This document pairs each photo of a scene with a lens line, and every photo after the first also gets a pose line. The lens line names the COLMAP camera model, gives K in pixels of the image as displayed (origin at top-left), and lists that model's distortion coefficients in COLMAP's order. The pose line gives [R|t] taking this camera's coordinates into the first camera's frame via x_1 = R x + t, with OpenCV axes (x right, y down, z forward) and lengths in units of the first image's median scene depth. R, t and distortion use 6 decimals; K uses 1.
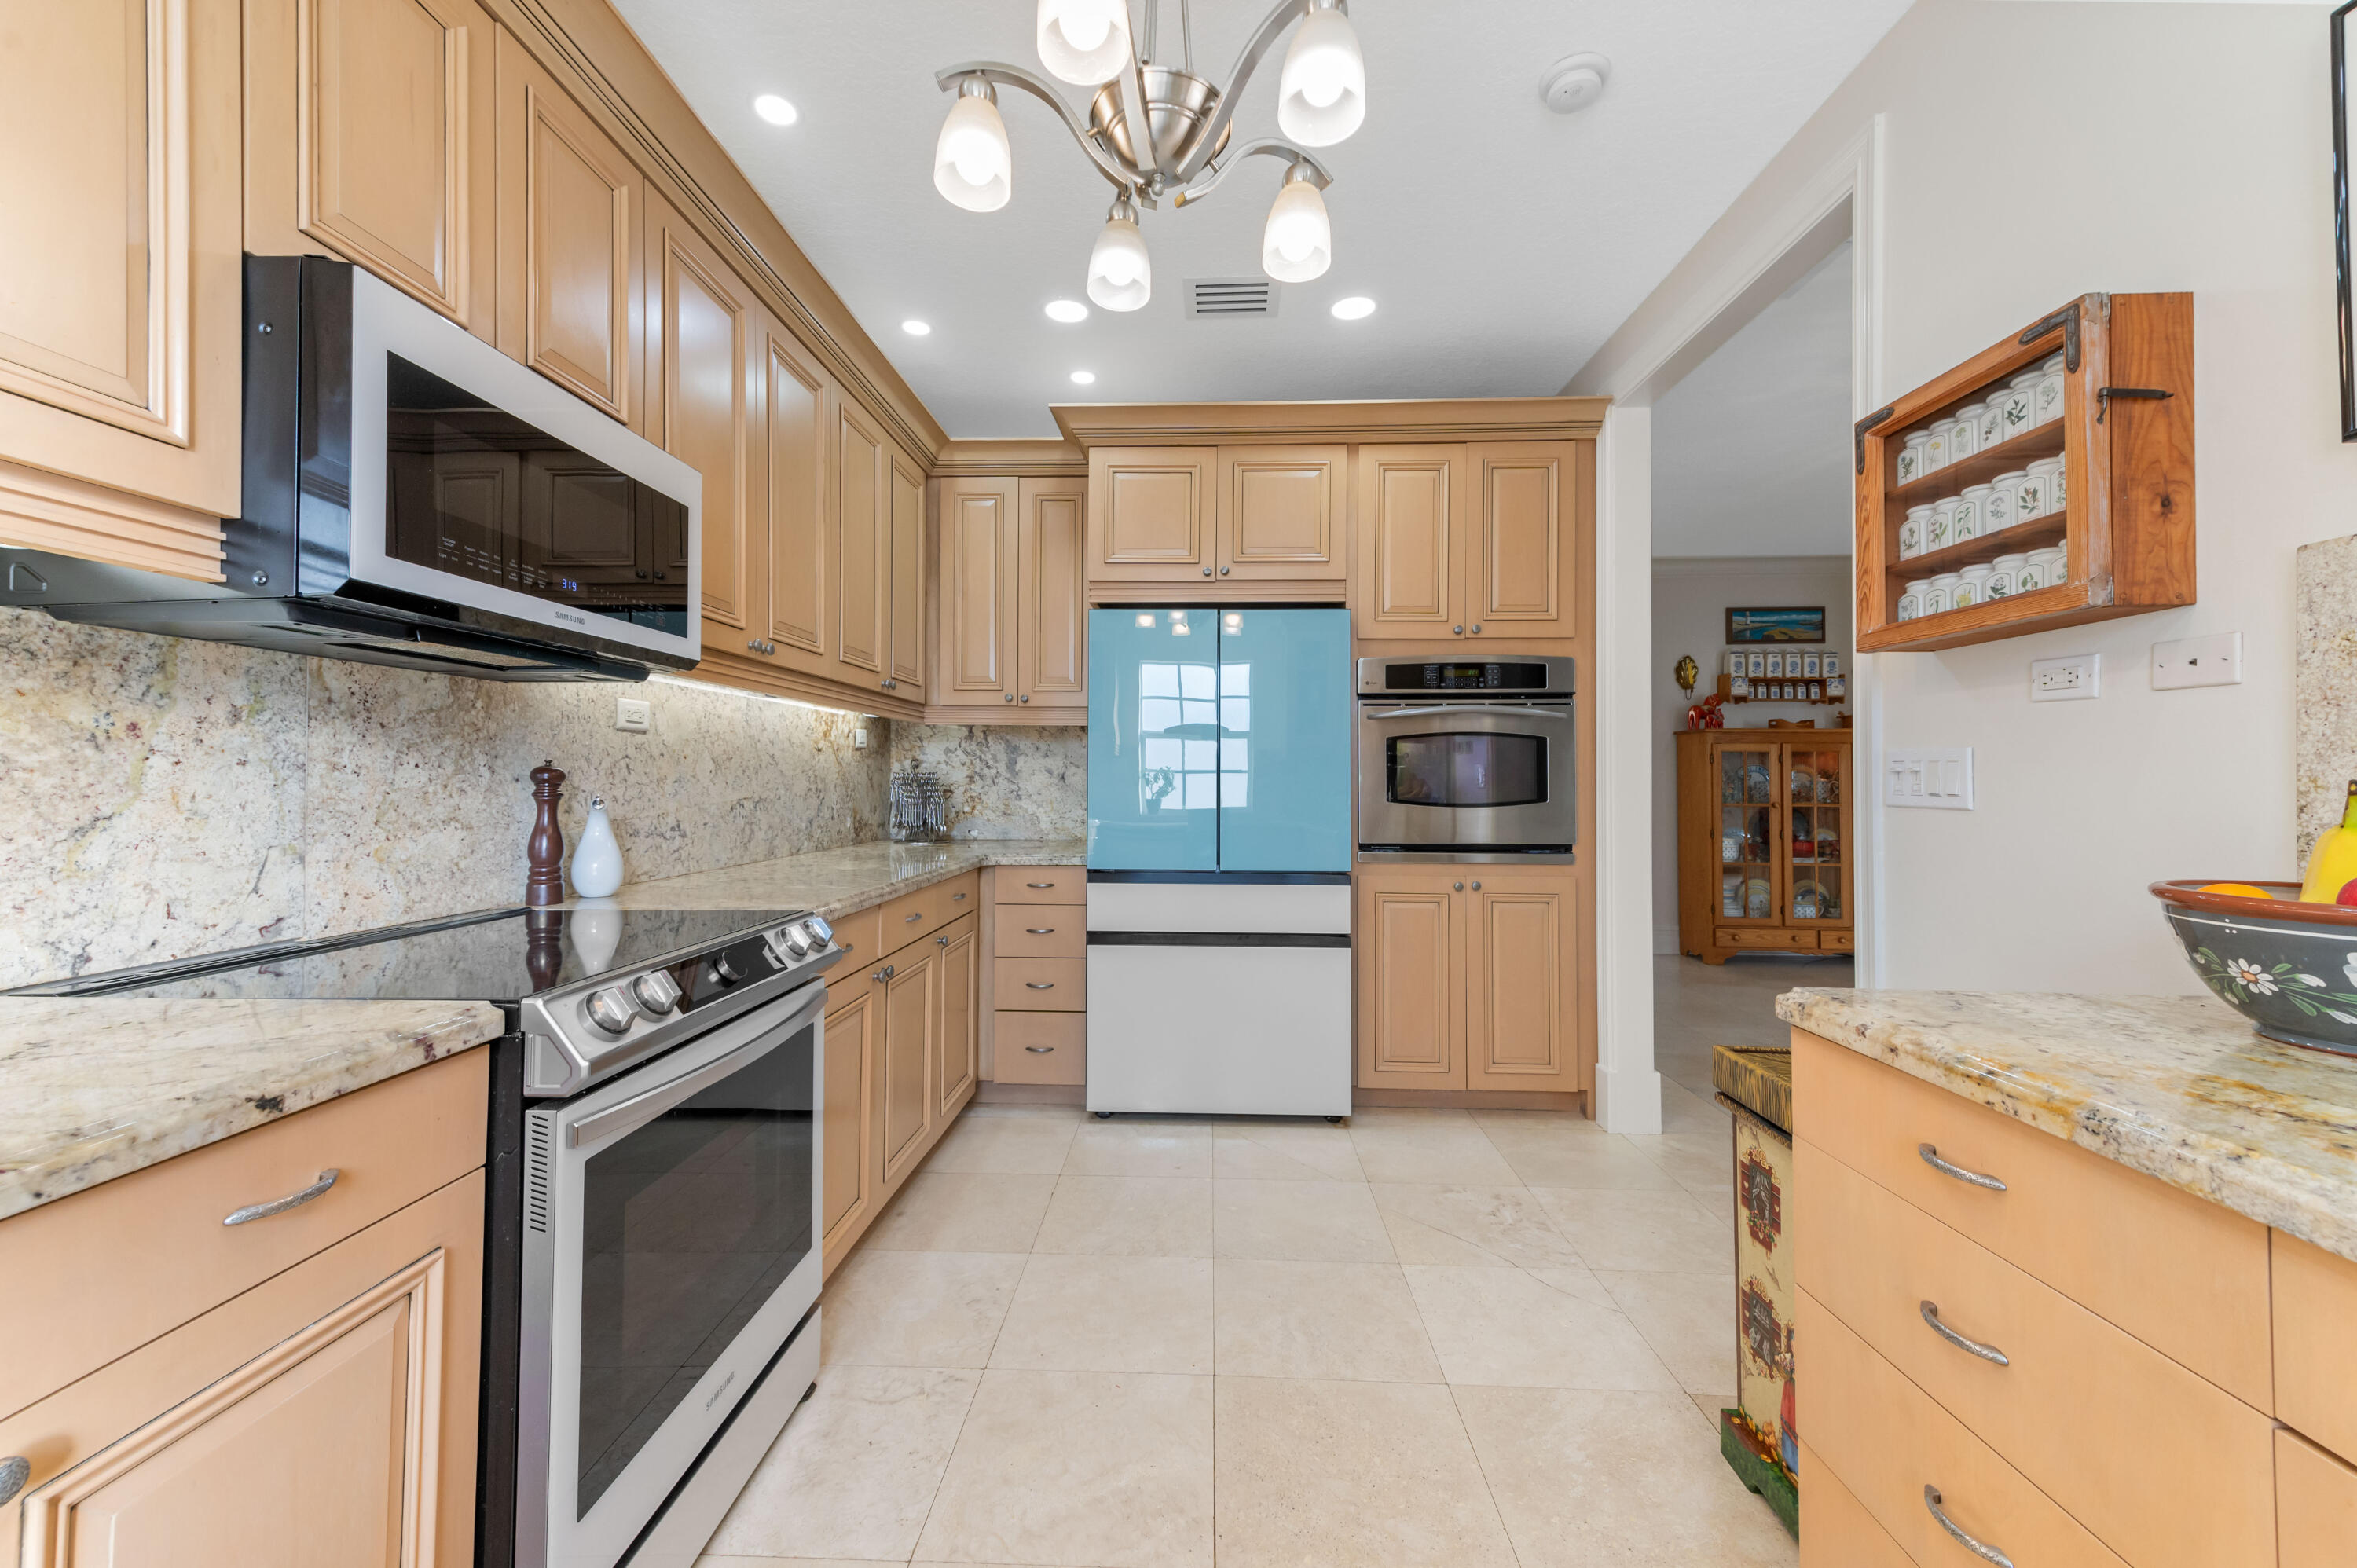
lens RADIAL K [[926.0, 0, 1181.1], [0, 926.0, 774.8], [0, 0, 1]] dist [0.012472, 0.000065]
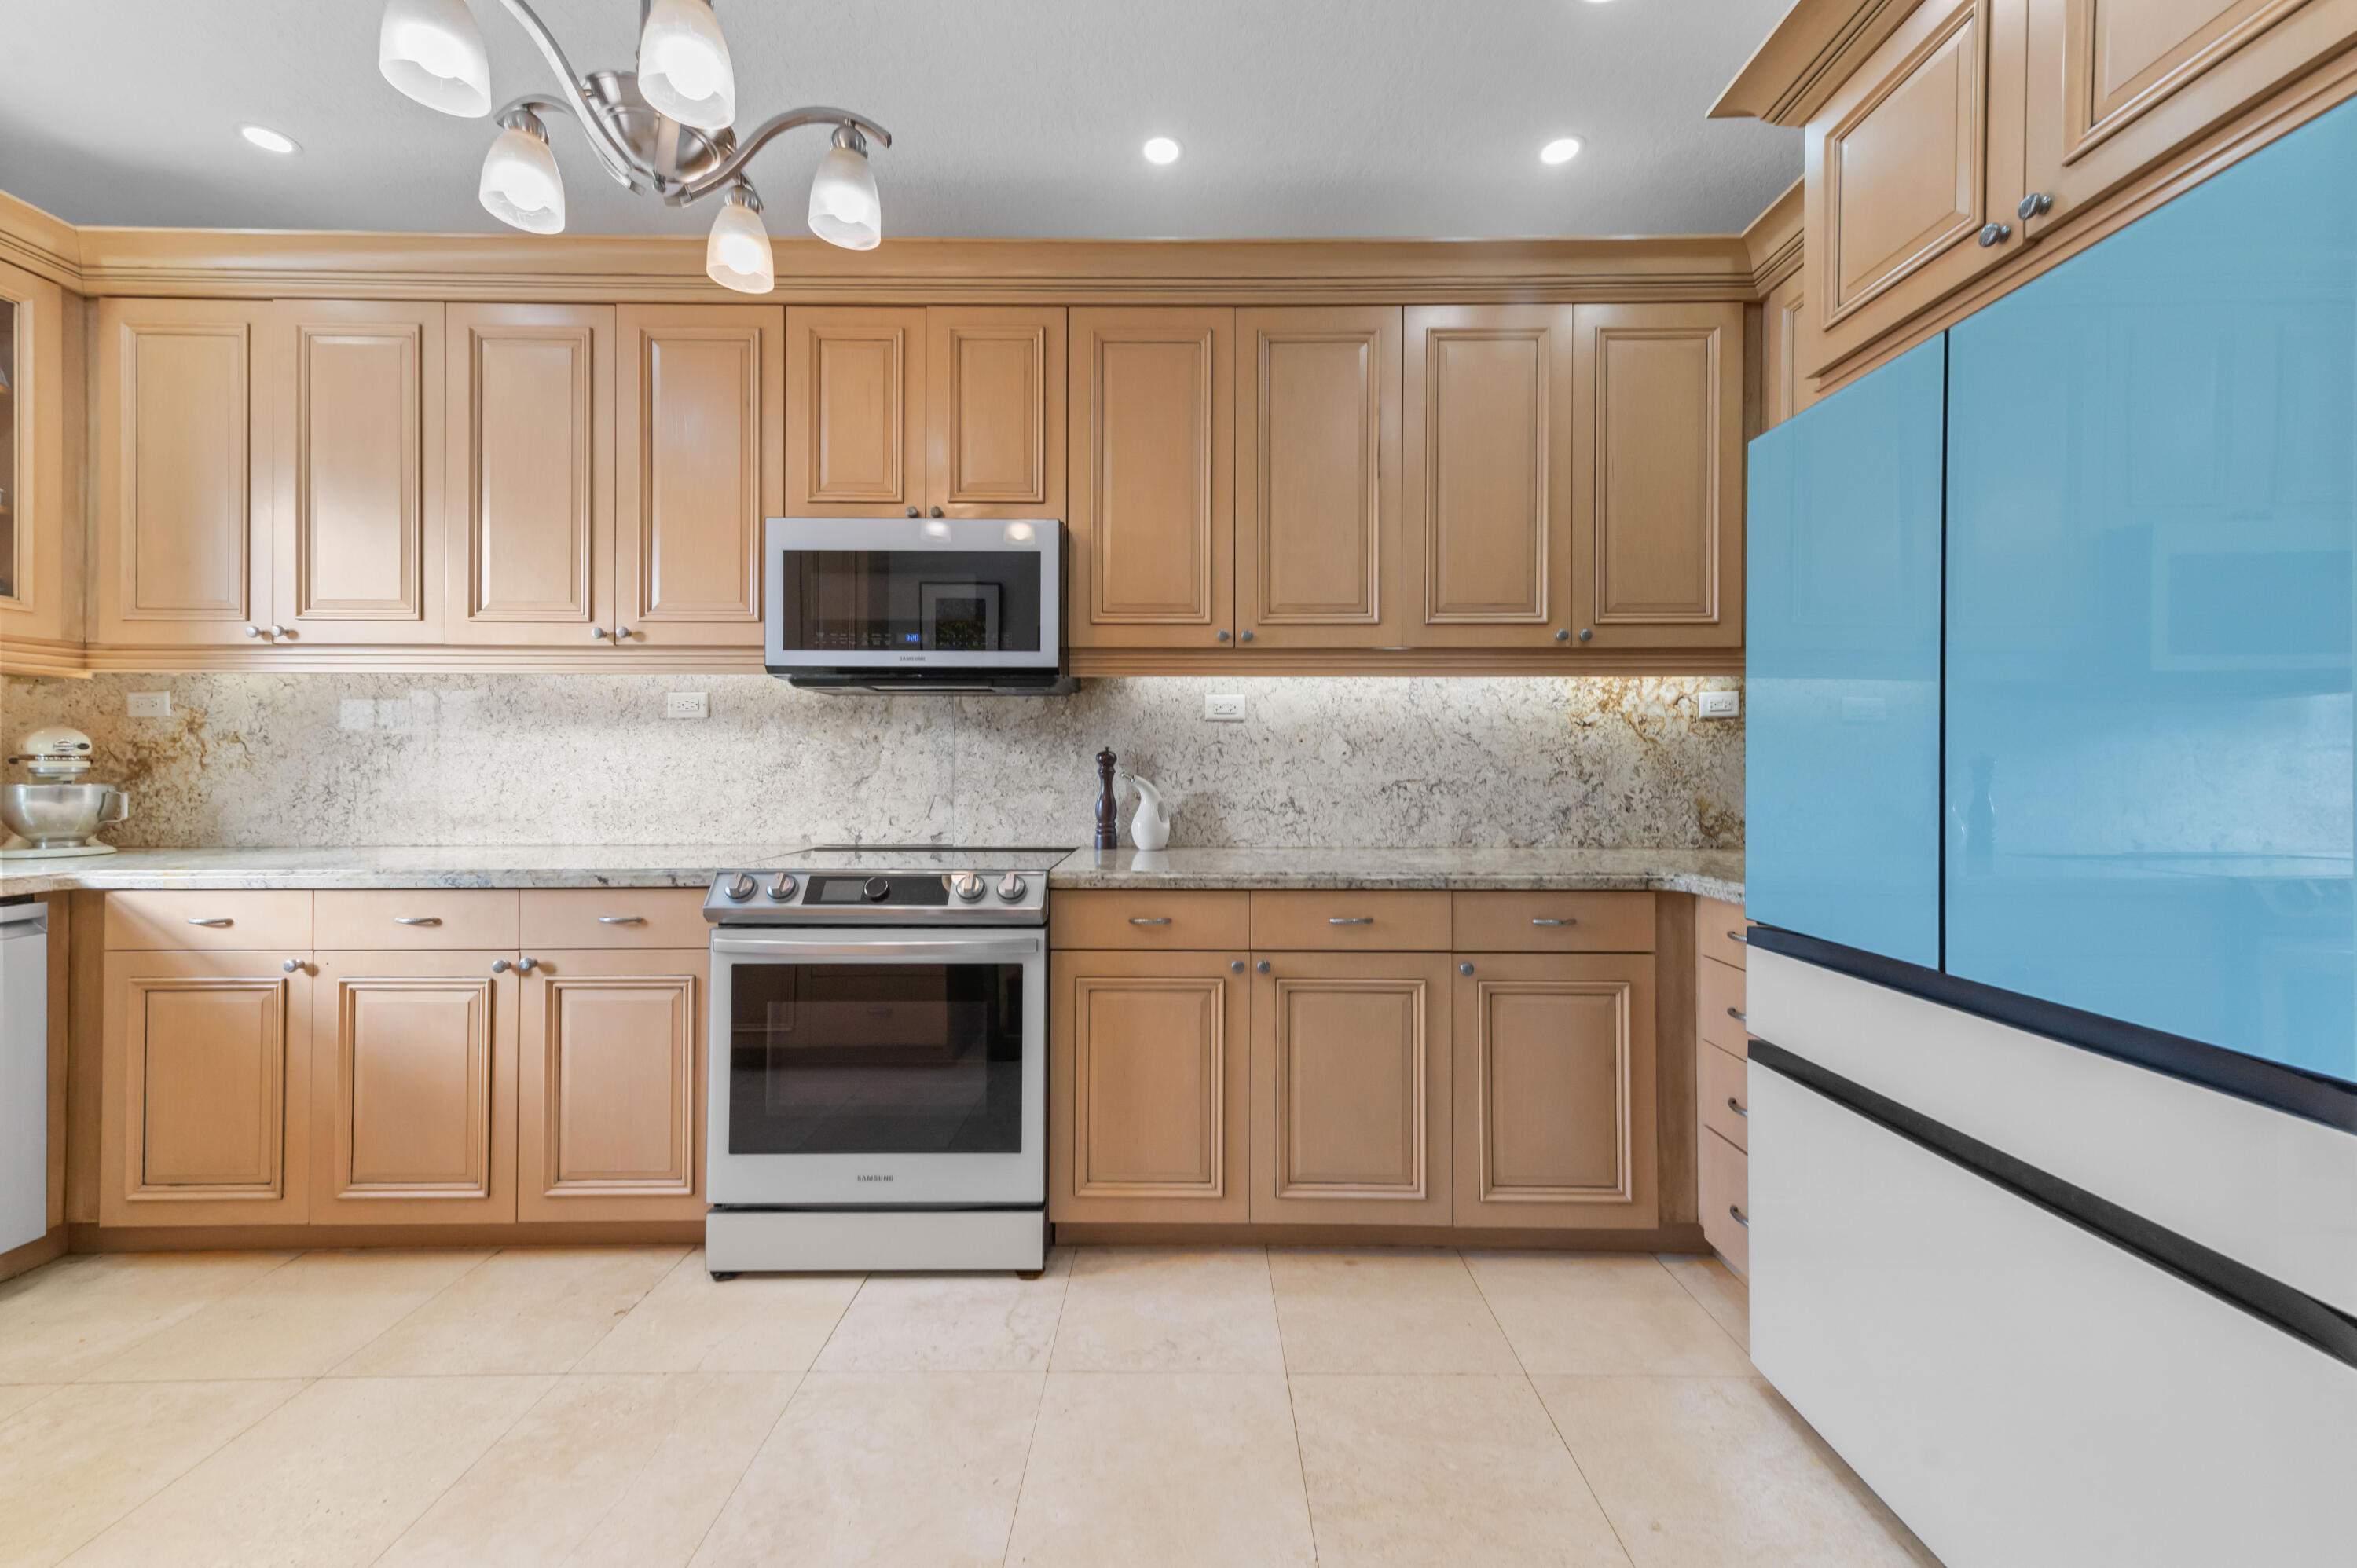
lens RADIAL K [[926.0, 0, 1184.6], [0, 926.0, 770.9], [0, 0, 1]] dist [0.012472, 0.000065]
pose [[0.031827, 0.003206, -0.999488, 0.836757], [0.005464, 0.999979, 0.003381, 0.018665], [0.999478, -0.005568, 0.031809, 1.243455]]
